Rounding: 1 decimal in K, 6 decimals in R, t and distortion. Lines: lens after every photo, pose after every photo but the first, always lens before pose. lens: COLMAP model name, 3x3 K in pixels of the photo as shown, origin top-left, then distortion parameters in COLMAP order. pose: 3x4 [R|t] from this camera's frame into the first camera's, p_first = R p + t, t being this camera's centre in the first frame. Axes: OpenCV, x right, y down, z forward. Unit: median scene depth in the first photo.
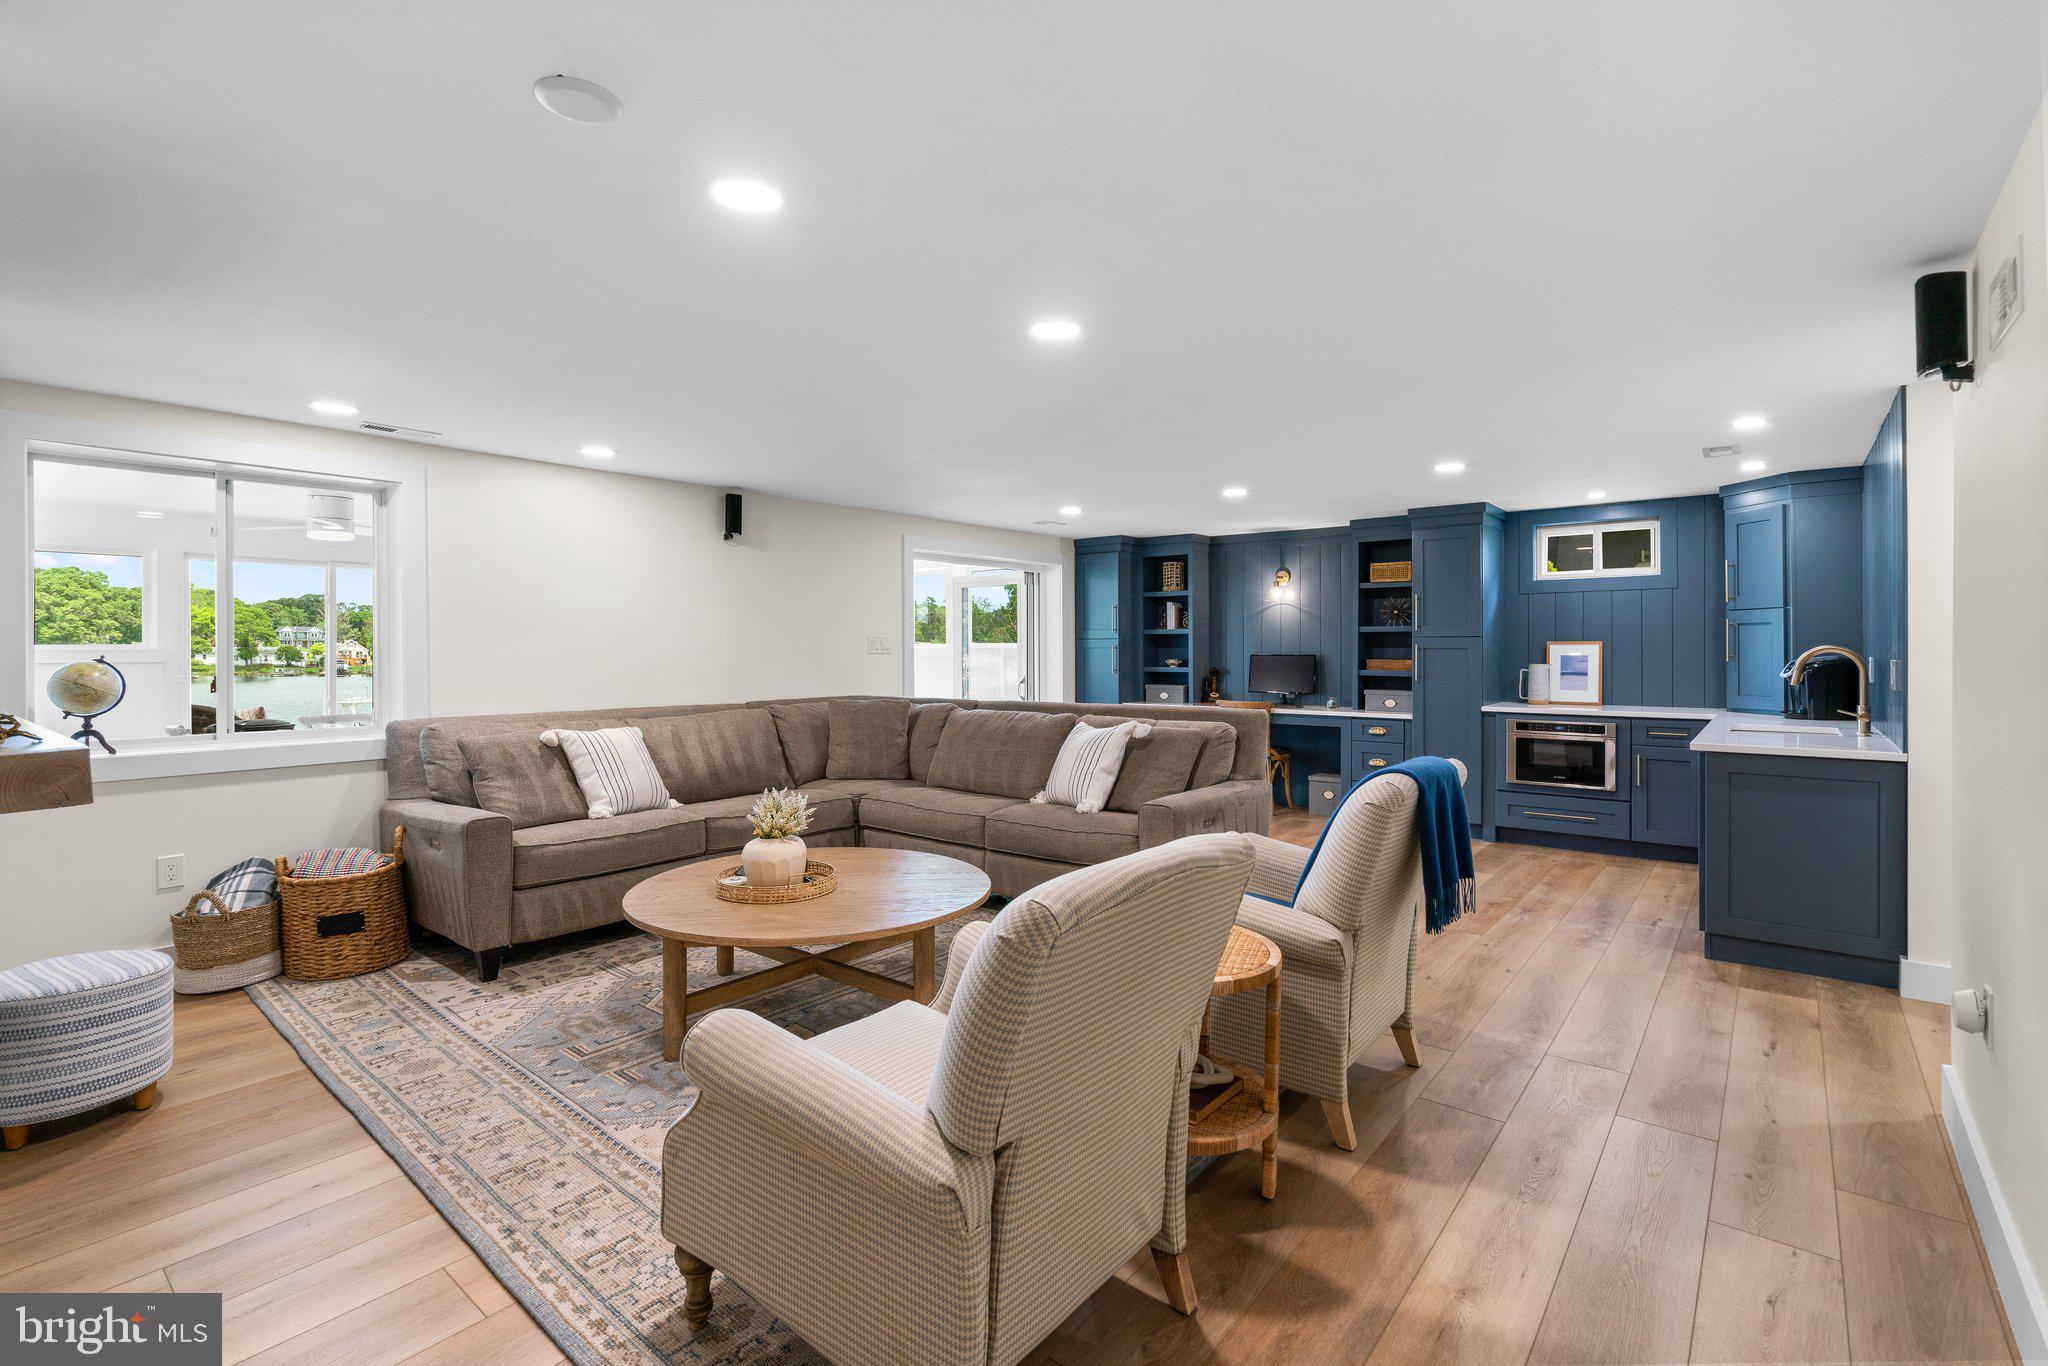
lens RADIAL K [[940.6, 0, 1026.5], [0, 940.6, 651.0], [0, 0, 1]] dist [-0.007841, 0.004998]
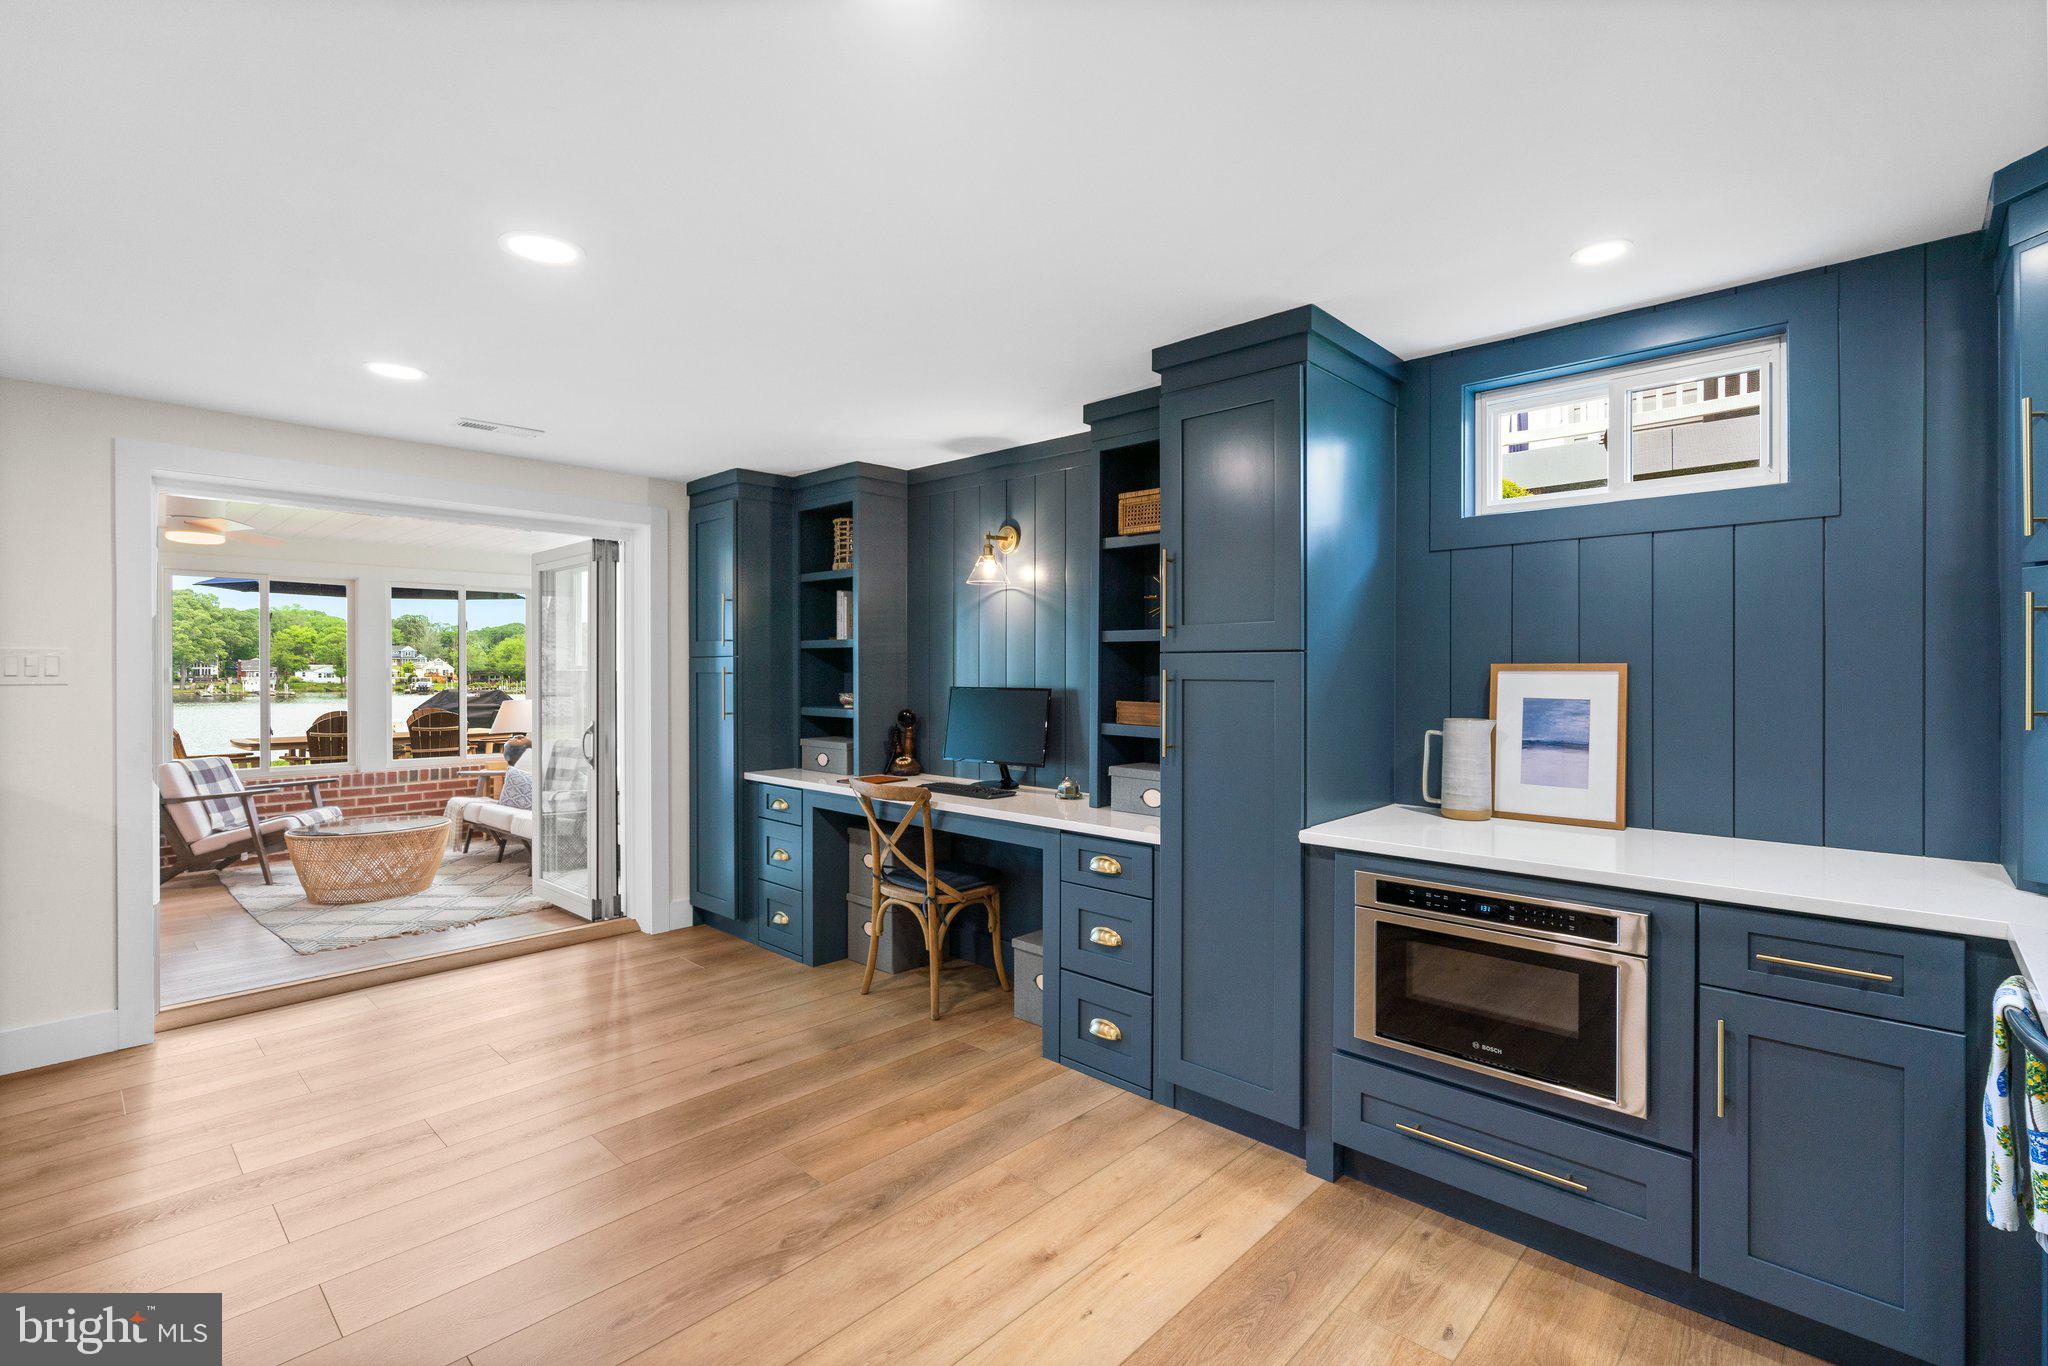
lens RADIAL K [[940.6, 0, 1021.8], [0, 940.6, 675.0], [0, 0, 1]] dist [-0.007841, 0.004998]
pose [[0.997607, 0.002135, -0.069105, 0.352861], [-0.001762, 0.999984, 0.005454, -0.006504], [0.069116, -0.005319, 0.997594, 0.537888]]
